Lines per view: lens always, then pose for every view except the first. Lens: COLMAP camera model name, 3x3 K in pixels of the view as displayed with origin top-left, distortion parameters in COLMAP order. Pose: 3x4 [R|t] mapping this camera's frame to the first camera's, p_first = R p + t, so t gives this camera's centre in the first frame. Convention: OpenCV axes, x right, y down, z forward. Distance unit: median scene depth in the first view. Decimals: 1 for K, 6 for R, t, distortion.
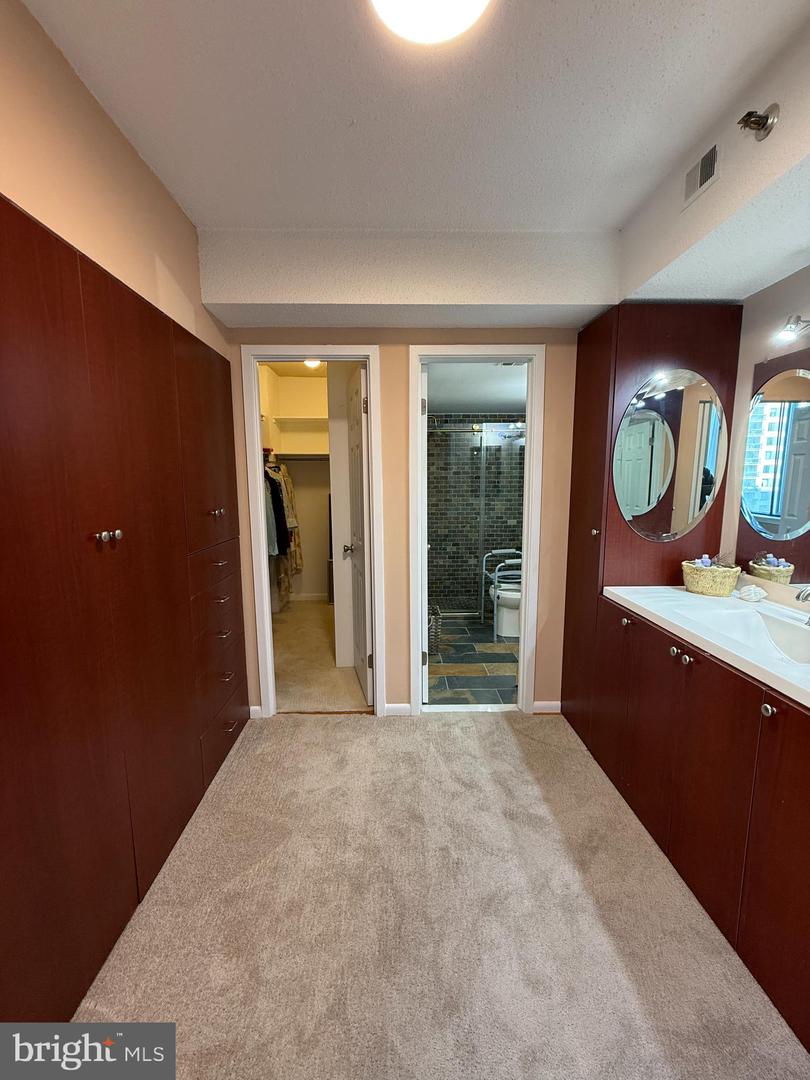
lens RADIAL K [[431.7, 0, 404.3], [0, 431.7, 539.1], [0, 0, 1]] dist [-0.000306, -0.000003]
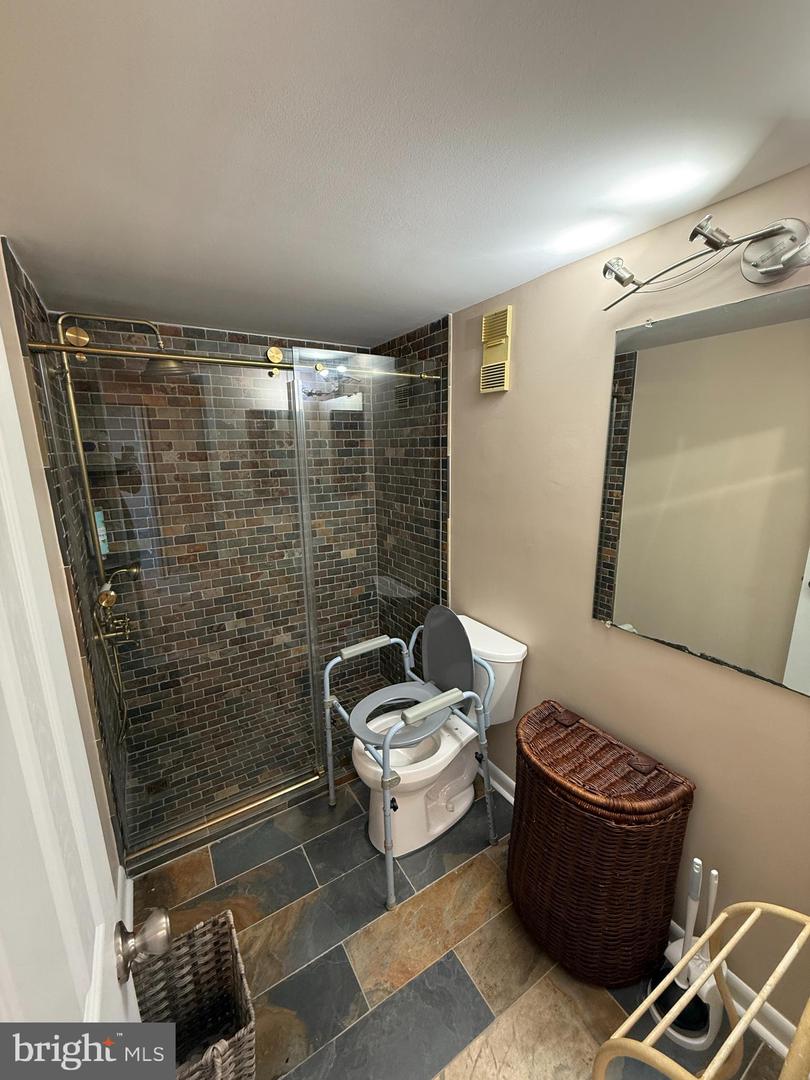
lens RADIAL K [[431.7, 0, 402.4], [0, 431.7, 538.8], [0, 0, 1]] dist [-0.000306, -0.000003]
pose [[0.865237, -0.116115, 0.487733, 0.047521], [0.079967, 0.992319, 0.094380, -0.103671], [-0.494945, -0.042659, 0.867876, 0.503661]]
